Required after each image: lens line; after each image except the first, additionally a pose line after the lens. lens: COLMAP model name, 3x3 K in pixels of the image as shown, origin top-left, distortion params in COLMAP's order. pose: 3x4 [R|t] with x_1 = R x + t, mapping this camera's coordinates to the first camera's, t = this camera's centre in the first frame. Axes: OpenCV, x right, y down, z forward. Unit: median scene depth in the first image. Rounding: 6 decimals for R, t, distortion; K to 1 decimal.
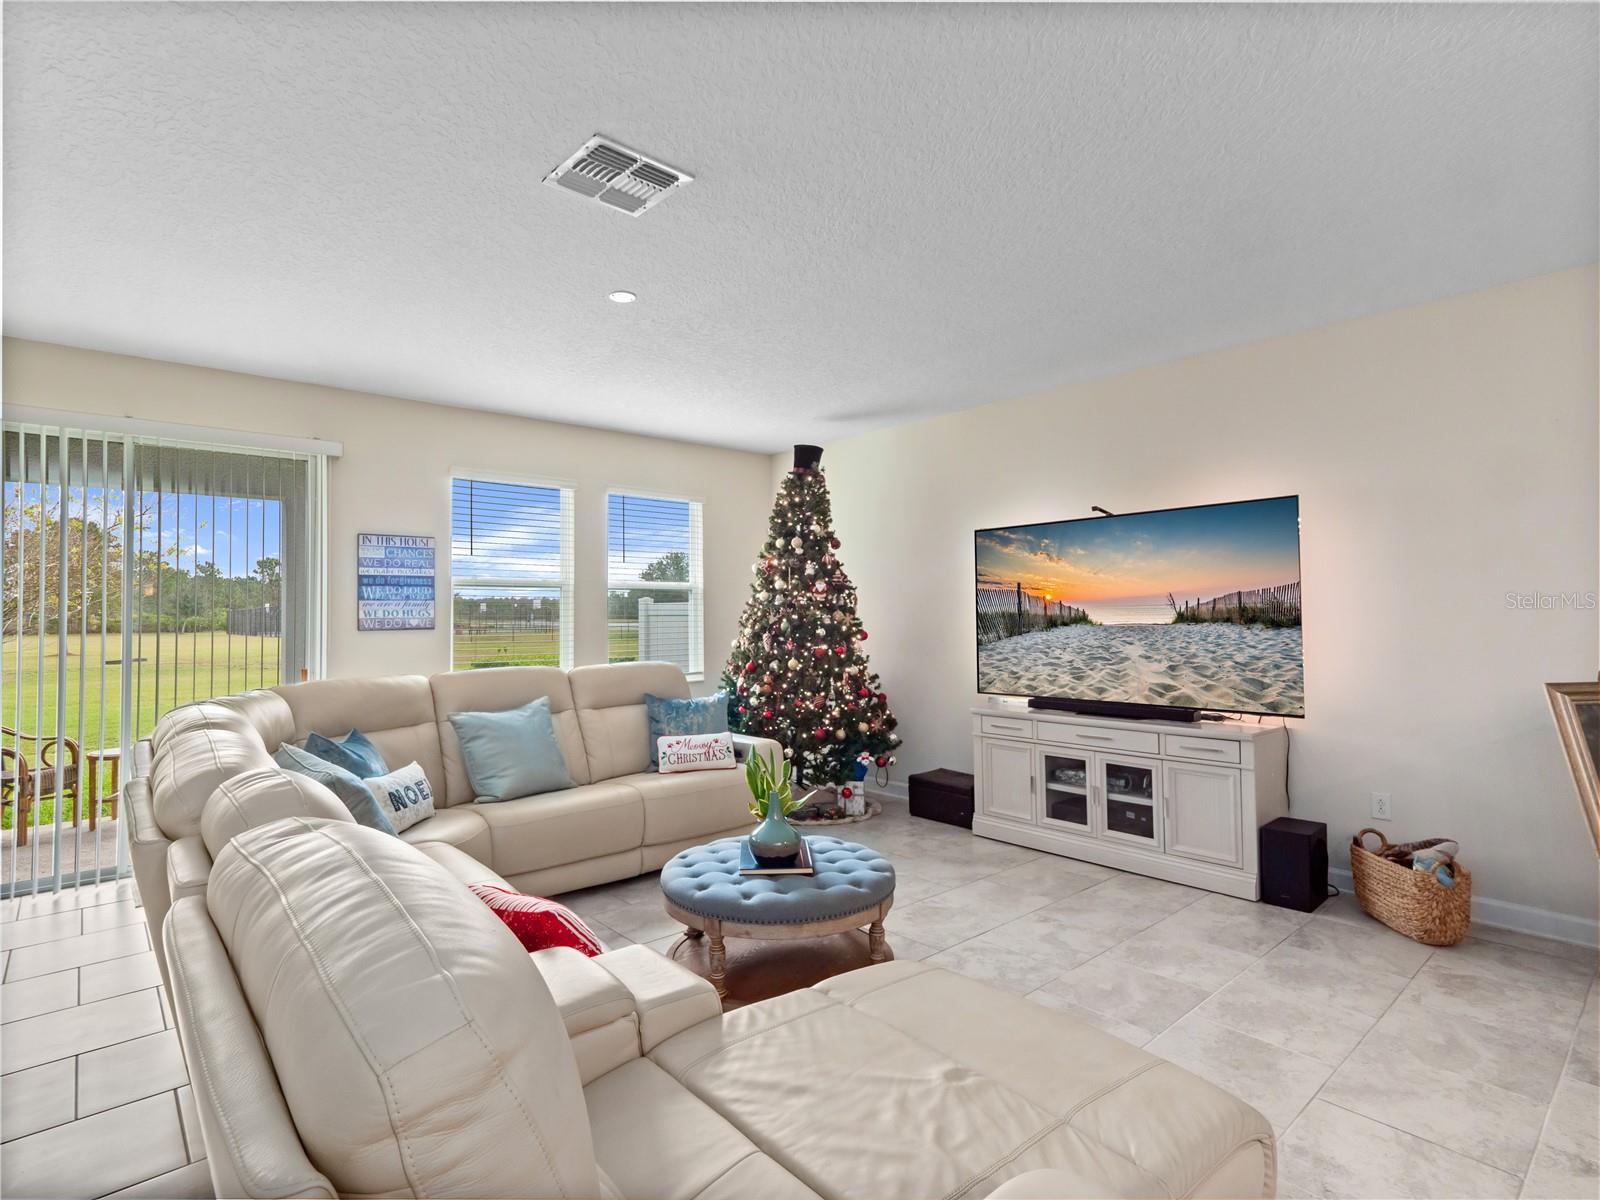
lens RADIAL K [[812.4, 0, 783.0], [0, 812.4, 596.3], [0, 0, 1]] dist [0.025136, -0.028800]
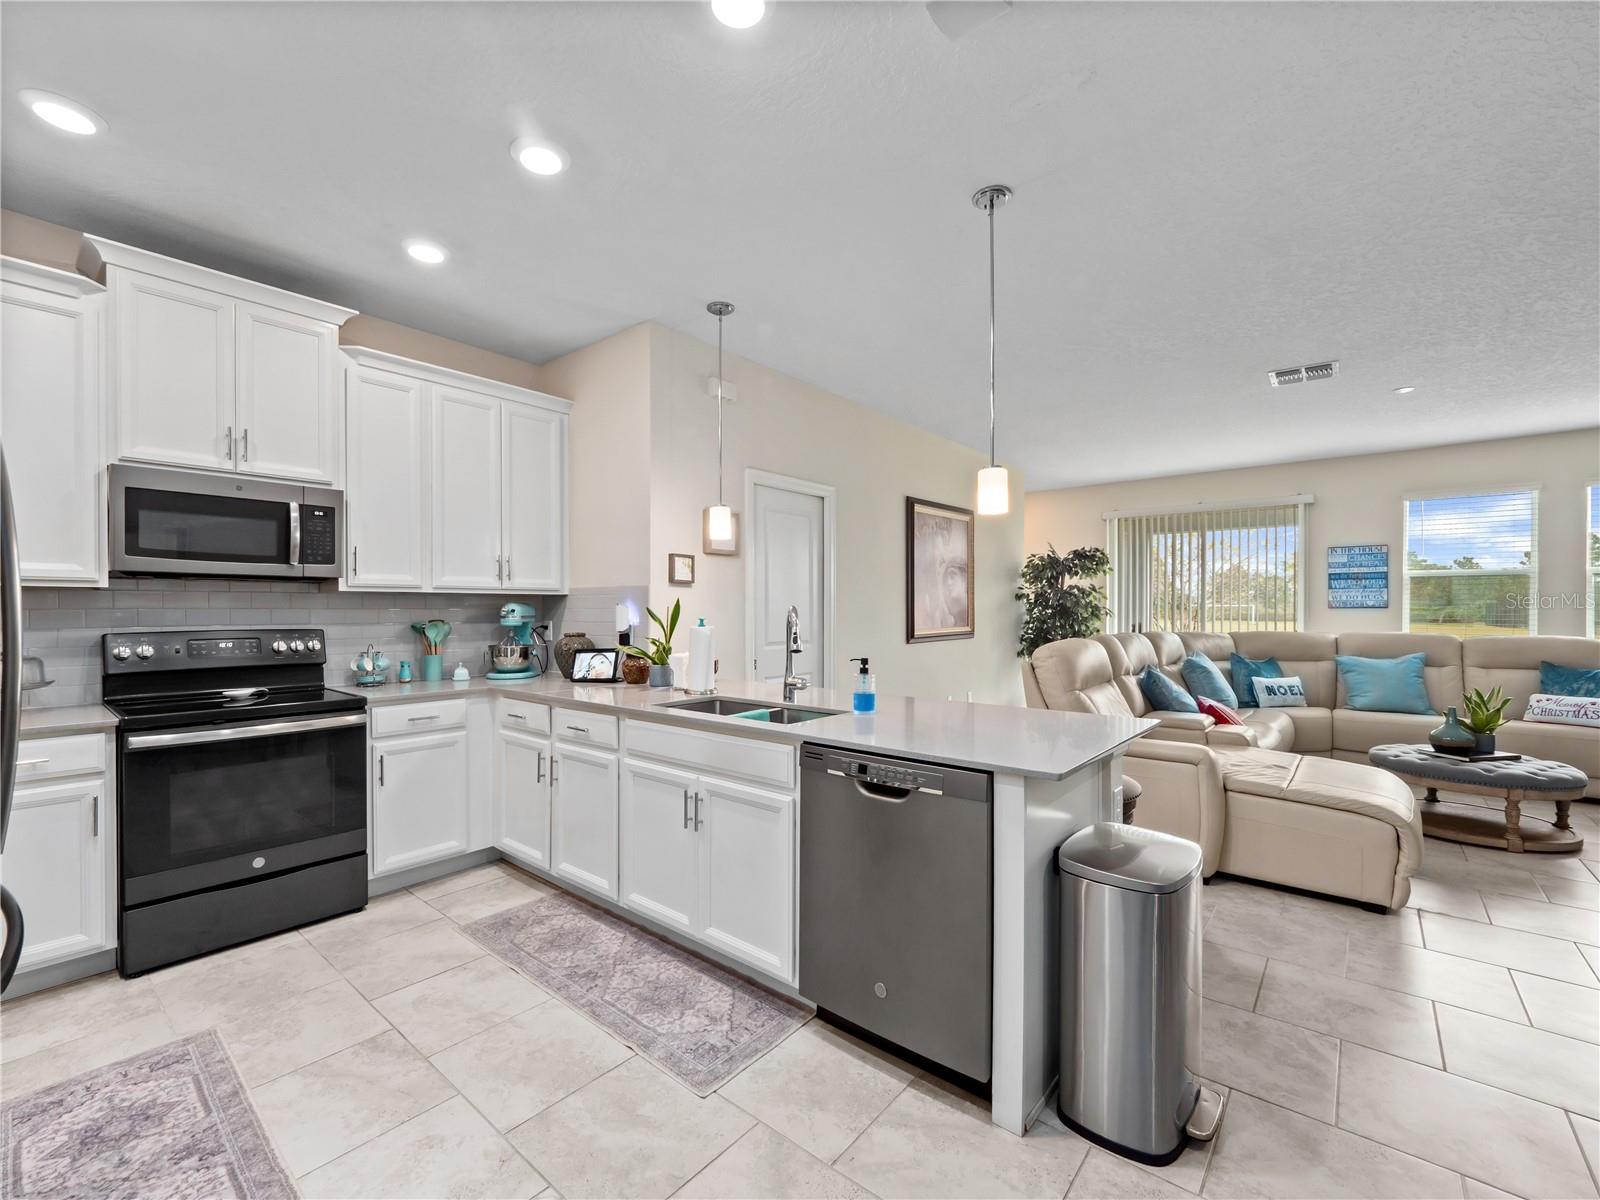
lens RADIAL K [[680.8, 0, 787.3], [0, 680.8, 613.5], [0, 0, 1]] dist [-0.001390, -0.005294]
pose [[0.160359, 0.011675, -0.986990, 0.658160], [0.017211, 0.999745, 0.014623, 0.015458], [0.986909, -0.019332, 0.160118, -0.276877]]
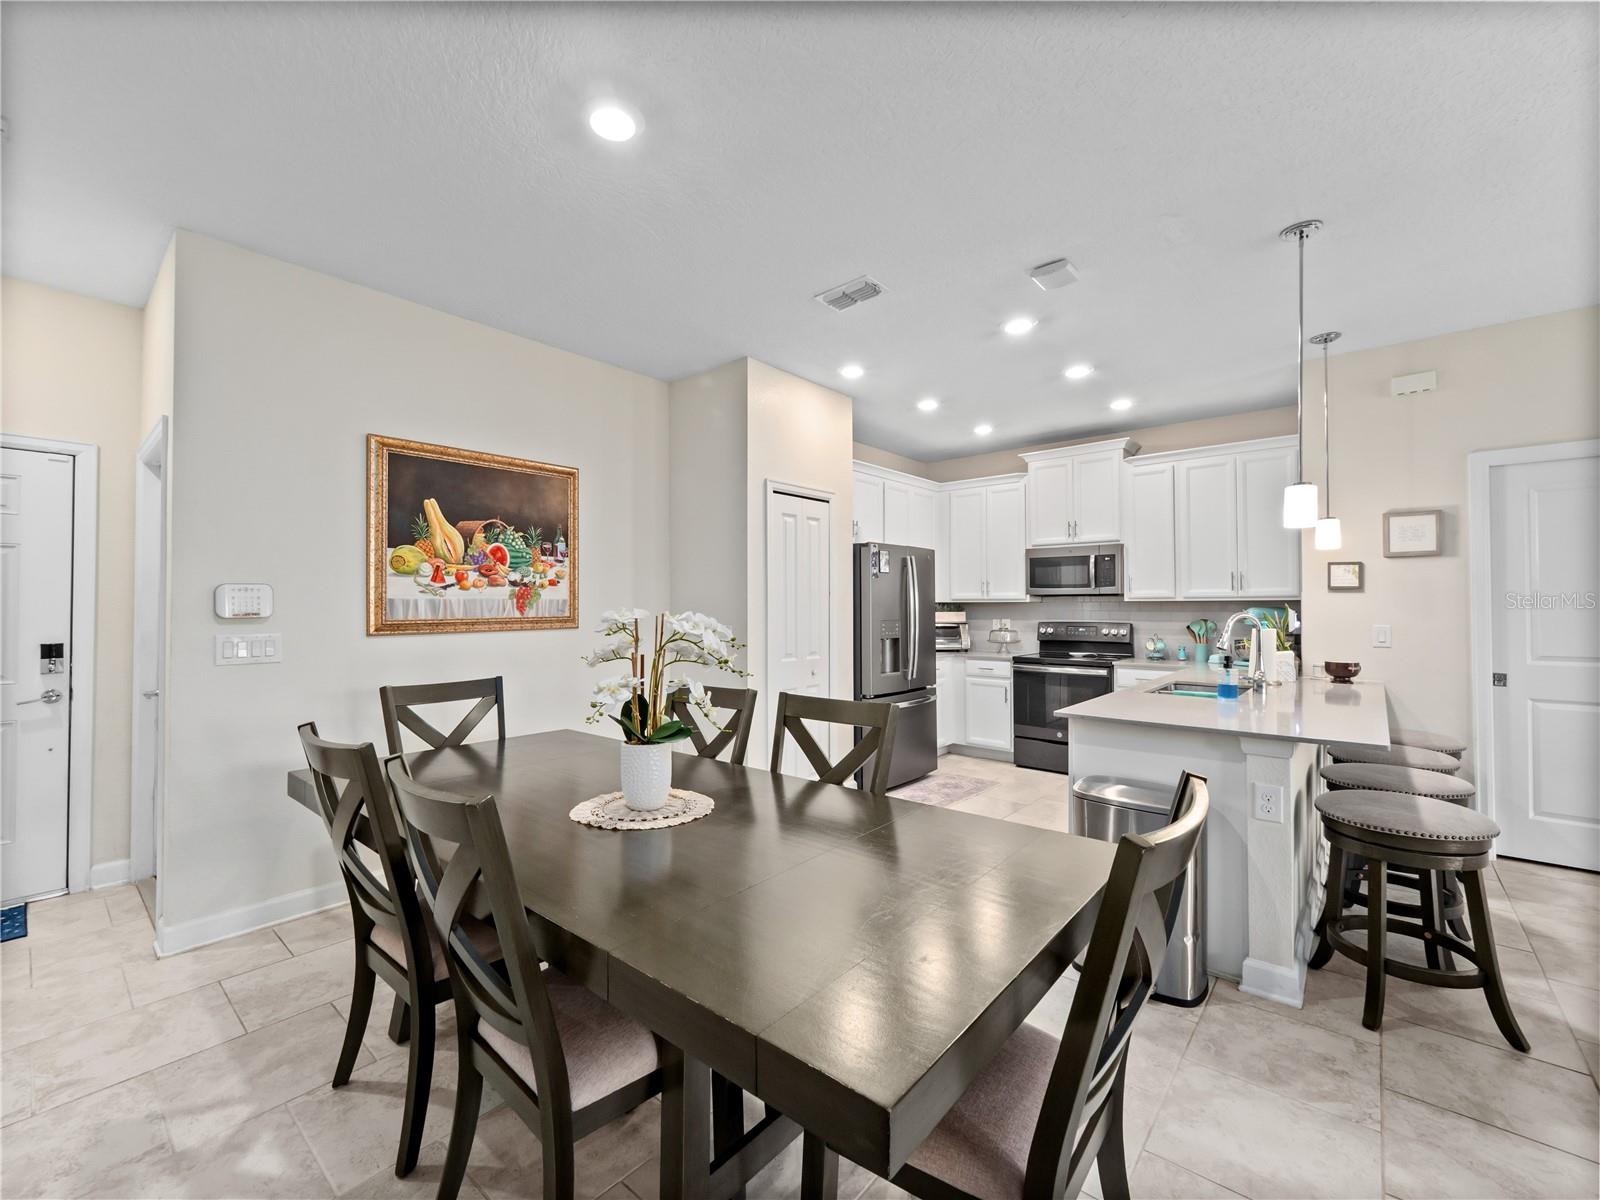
lens RADIAL K [[681.5, 0, 766.0], [0, 681.5, 597.7], [0, 0, 1]] dist [0.008536, -0.012070]
pose [[-0.993411, 0.007022, -0.114388, 0.664892], [0.010420, 0.999521, -0.029130, 0.017043], [0.114129, -0.030130, -0.993009, 0.450554]]
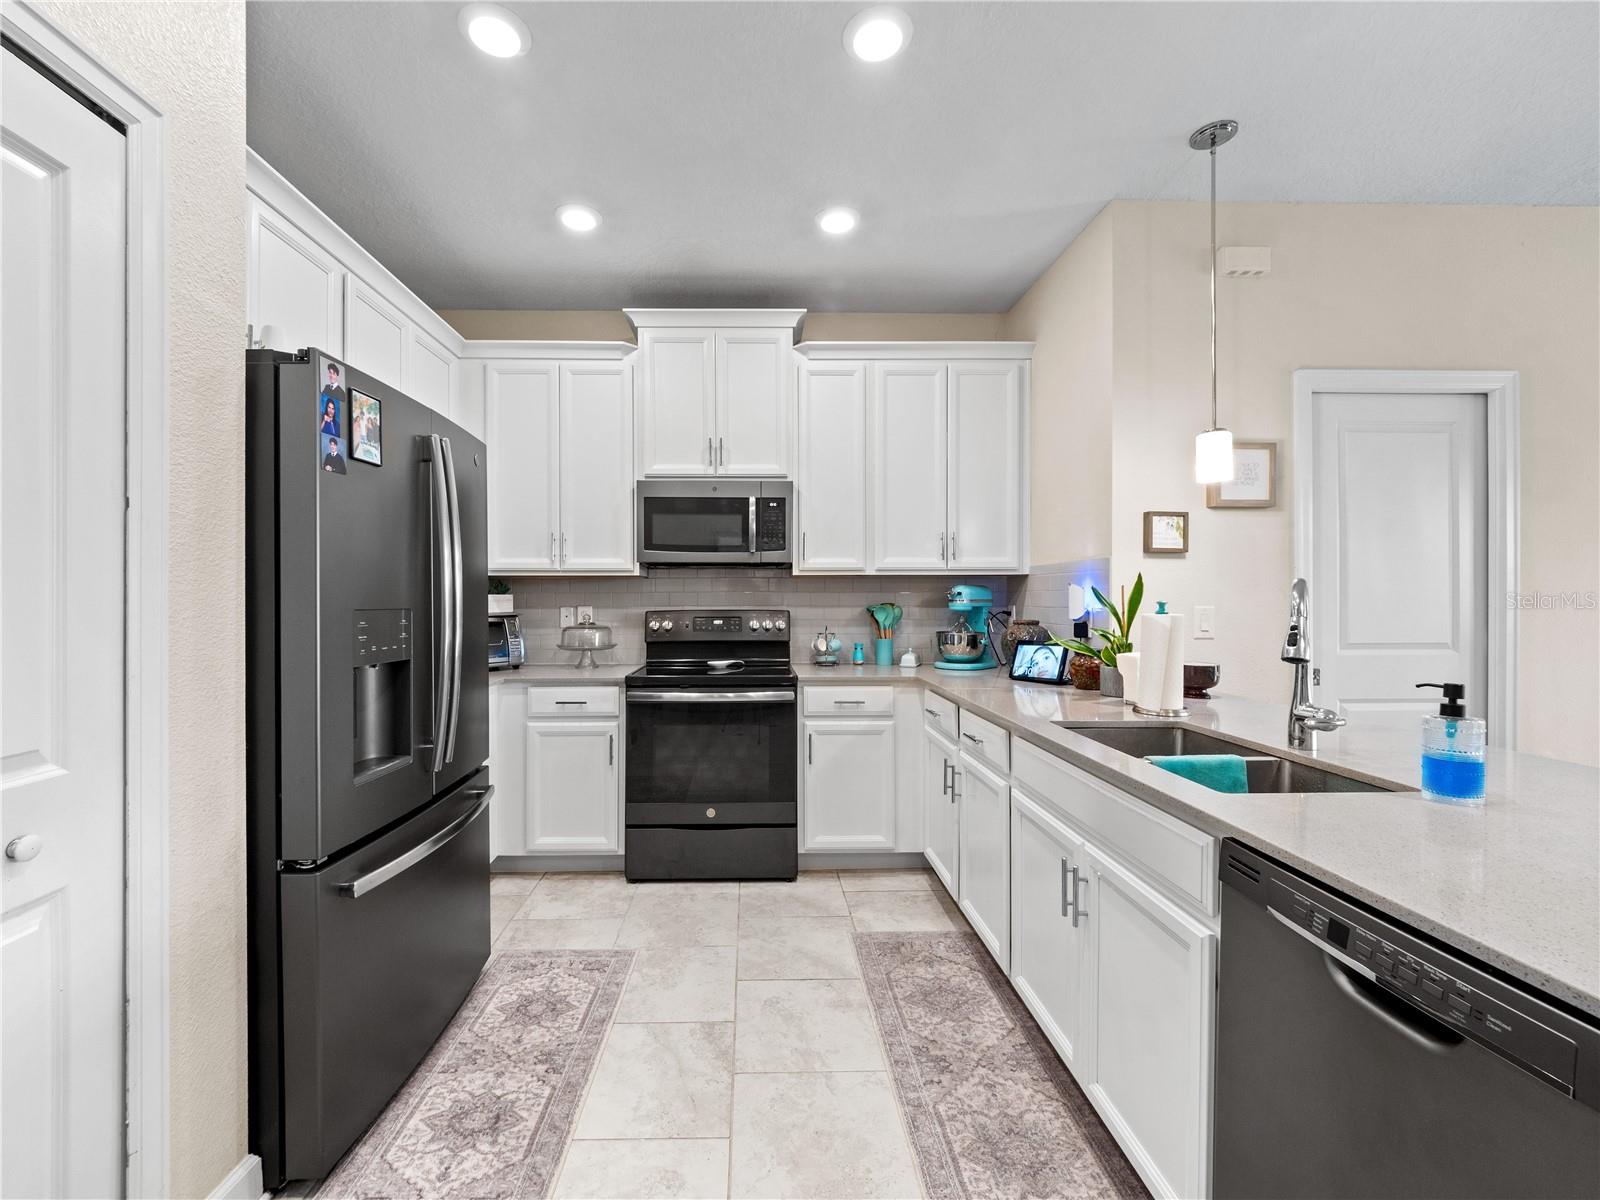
lens RADIAL K [[681.5, 0, 766.0], [0, 681.5, 597.7], [0, 0, 1]] dist [0.008536, -0.012070]
pose [[-0.635305, 0.006925, -0.772231, 0.507155], [0.019036, 0.999796, -0.006694, 0.023397], [0.772027, -0.018953, -0.635307, -0.173432]]
